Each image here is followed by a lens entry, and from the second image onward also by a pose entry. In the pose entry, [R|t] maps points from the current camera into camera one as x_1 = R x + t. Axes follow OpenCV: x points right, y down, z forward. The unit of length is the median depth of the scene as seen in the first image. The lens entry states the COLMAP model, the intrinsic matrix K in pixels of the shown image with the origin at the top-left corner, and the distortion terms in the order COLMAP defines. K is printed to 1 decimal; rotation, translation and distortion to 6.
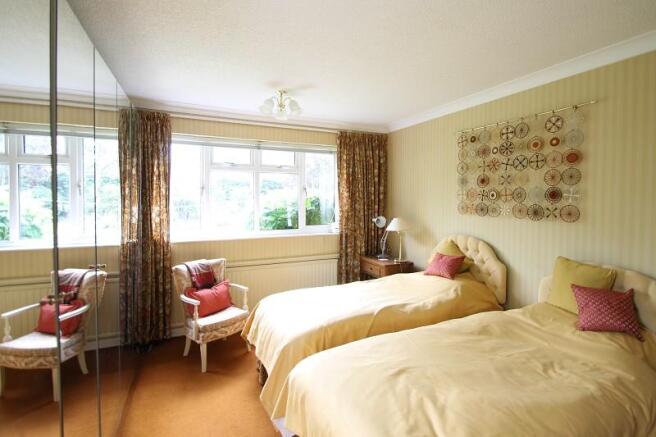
lens RADIAL K [[316.0, 0, 334.4], [0, 316.0, 206.6], [0, 0, 1]] dist [0.002899, -0.005463]
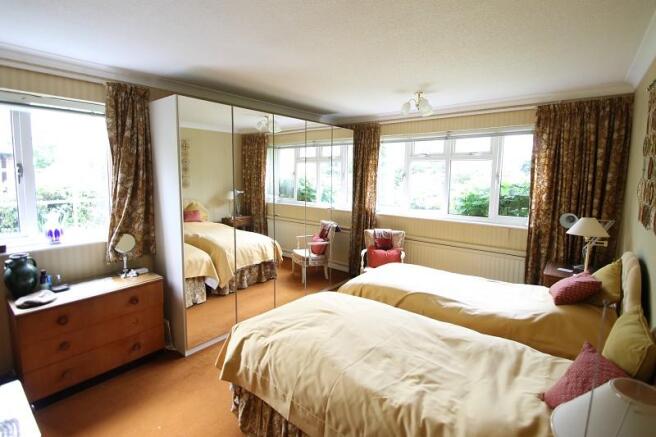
lens RADIAL K [[316.0, 0, 328.7], [0, 316.0, 211.7], [0, 0, 1]] dist [0.002899, -0.005463]
pose [[0.445614, 0.107568, -0.888739, 0.651256], [-0.036195, 0.994108, 0.102173, -0.034595], [0.894493, -0.013362, 0.446881, 0.167356]]
